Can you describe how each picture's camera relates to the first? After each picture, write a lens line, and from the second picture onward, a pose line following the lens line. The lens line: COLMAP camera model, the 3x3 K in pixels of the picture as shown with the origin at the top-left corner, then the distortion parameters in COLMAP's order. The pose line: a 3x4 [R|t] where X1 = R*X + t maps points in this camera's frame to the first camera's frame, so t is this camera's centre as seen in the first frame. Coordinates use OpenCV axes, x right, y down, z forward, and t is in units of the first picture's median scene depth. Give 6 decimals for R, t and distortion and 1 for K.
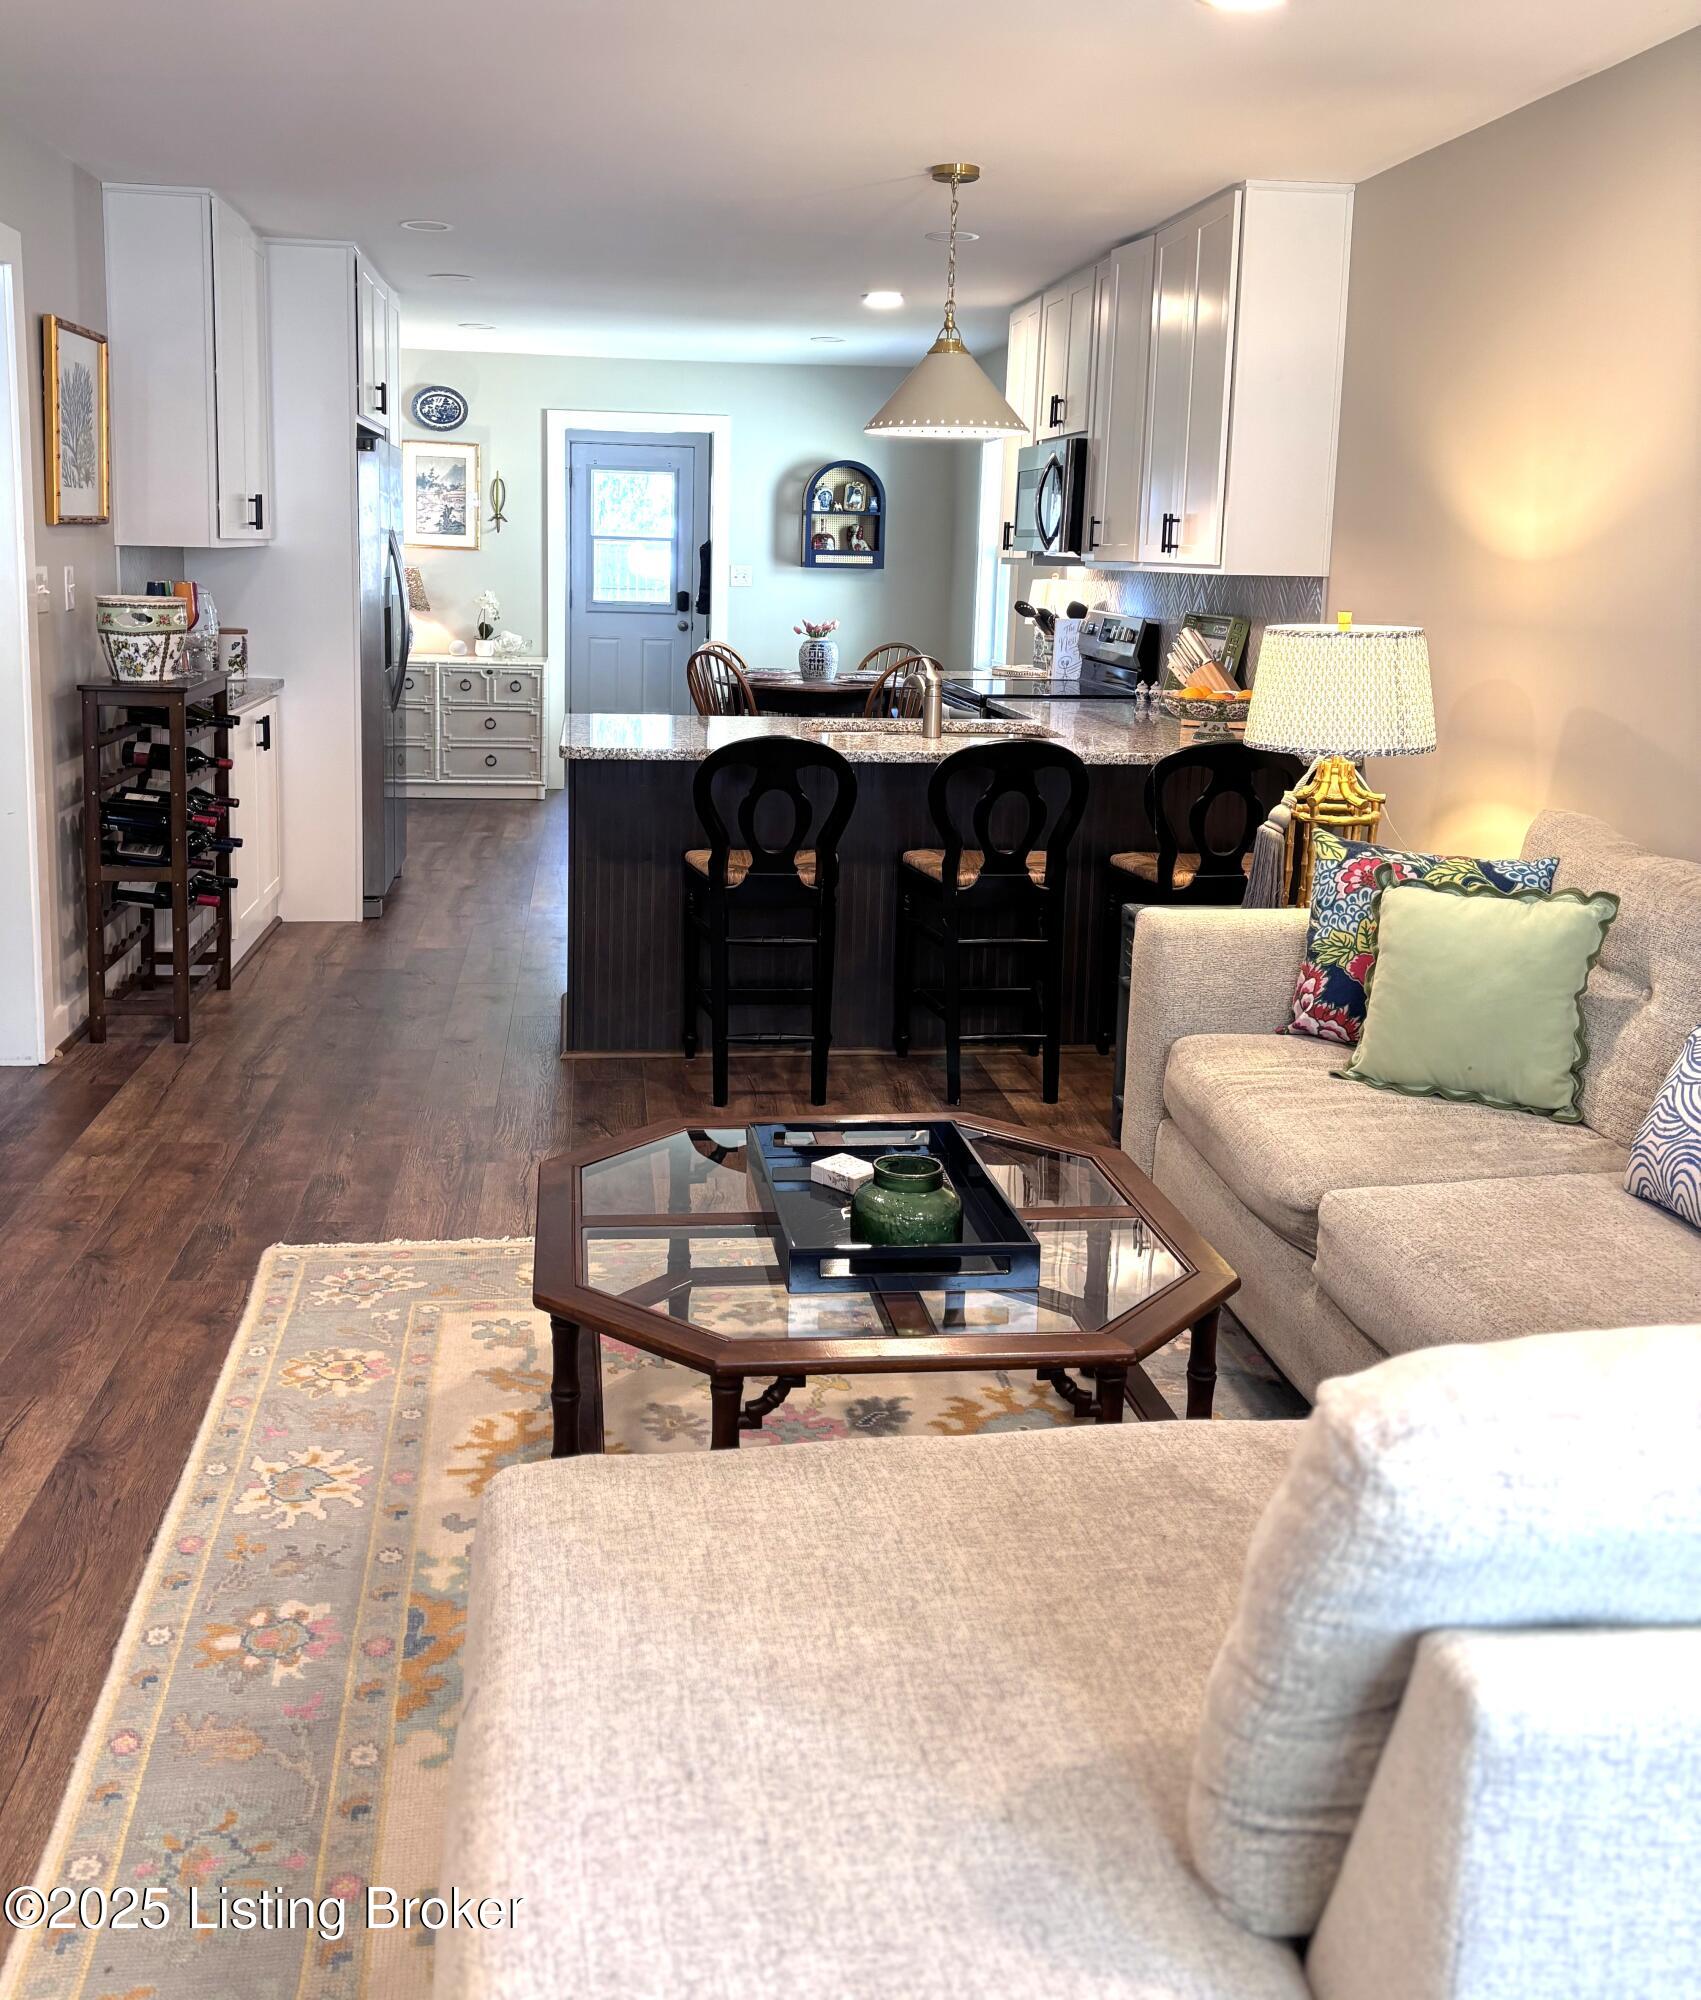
lens RADIAL K [[1836.3, 0, 797.4], [0, 1836.3, 819.7], [0, 0, 1]] dist [0.063819, 0.024347]
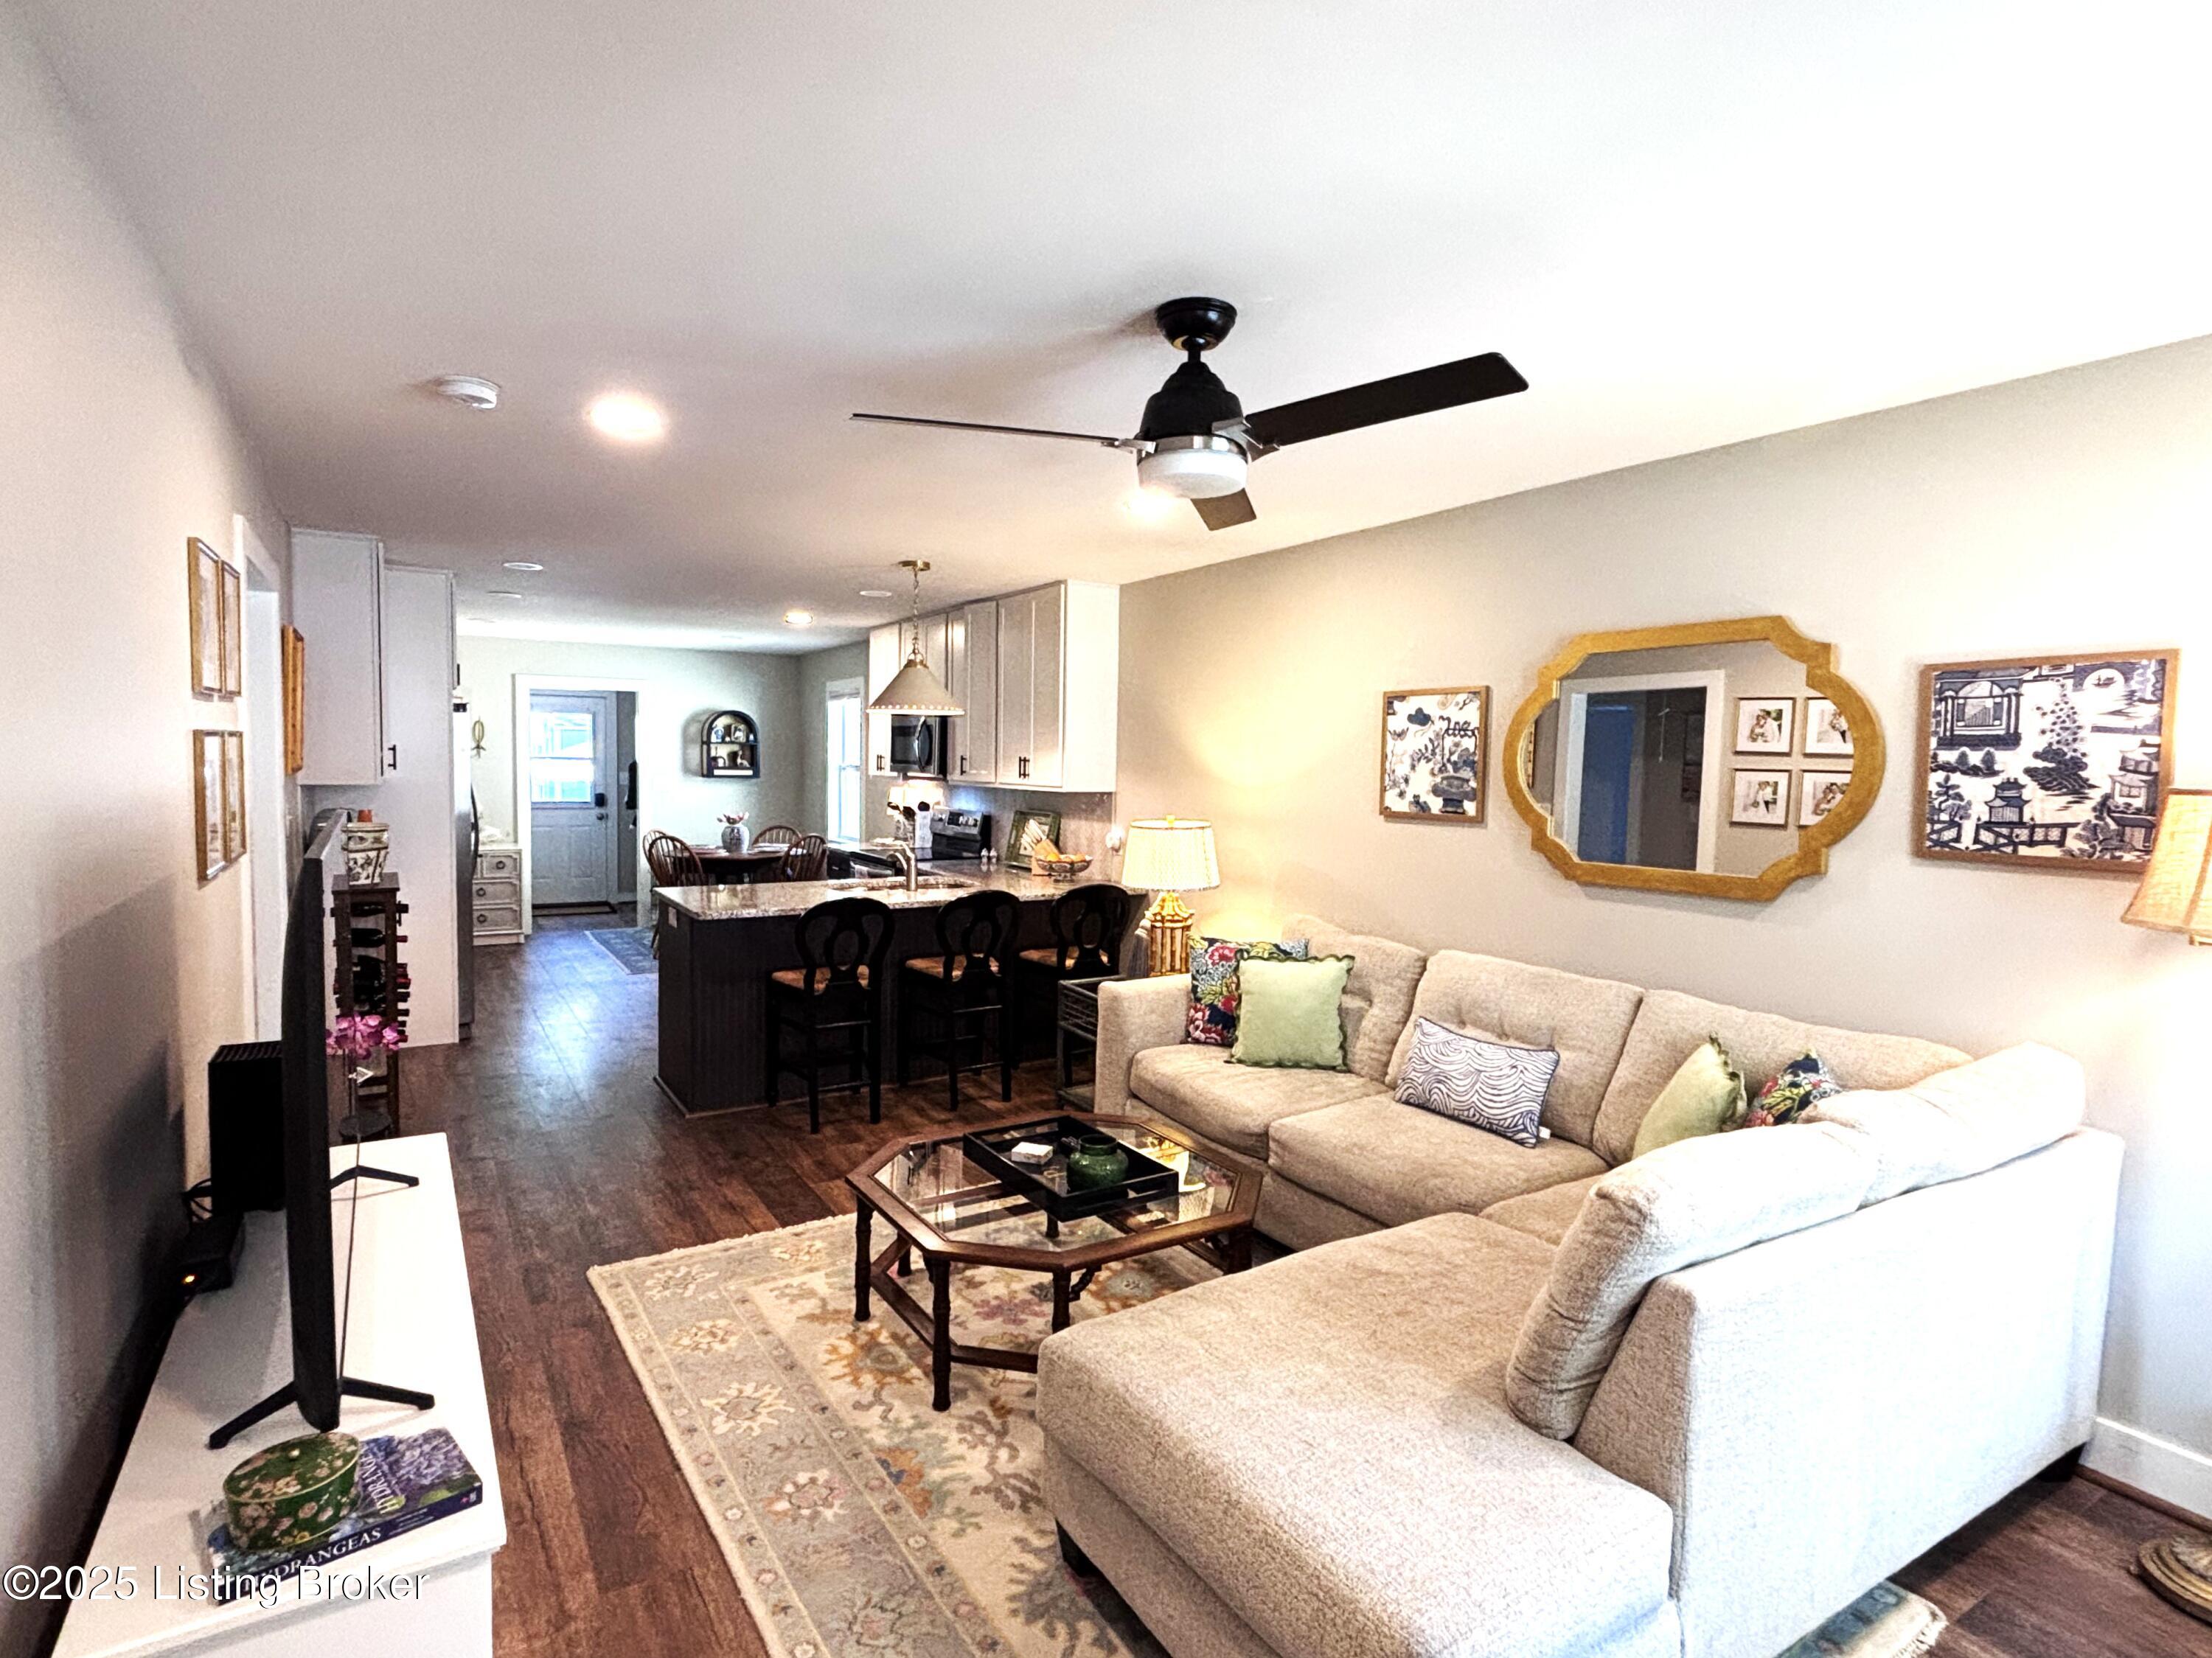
lens RADIAL K [[1155.9, 0, 1106.0], [0, 1155.9, 829.0], [0, 0, 1]] dist [0.056321, -0.001006]
pose [[0.904728, -0.033551, 0.424667, -0.233020], [0.066277, 0.995840, -0.062524, -0.025365], [-0.420803, 0.084713, 0.903188, -0.033543]]
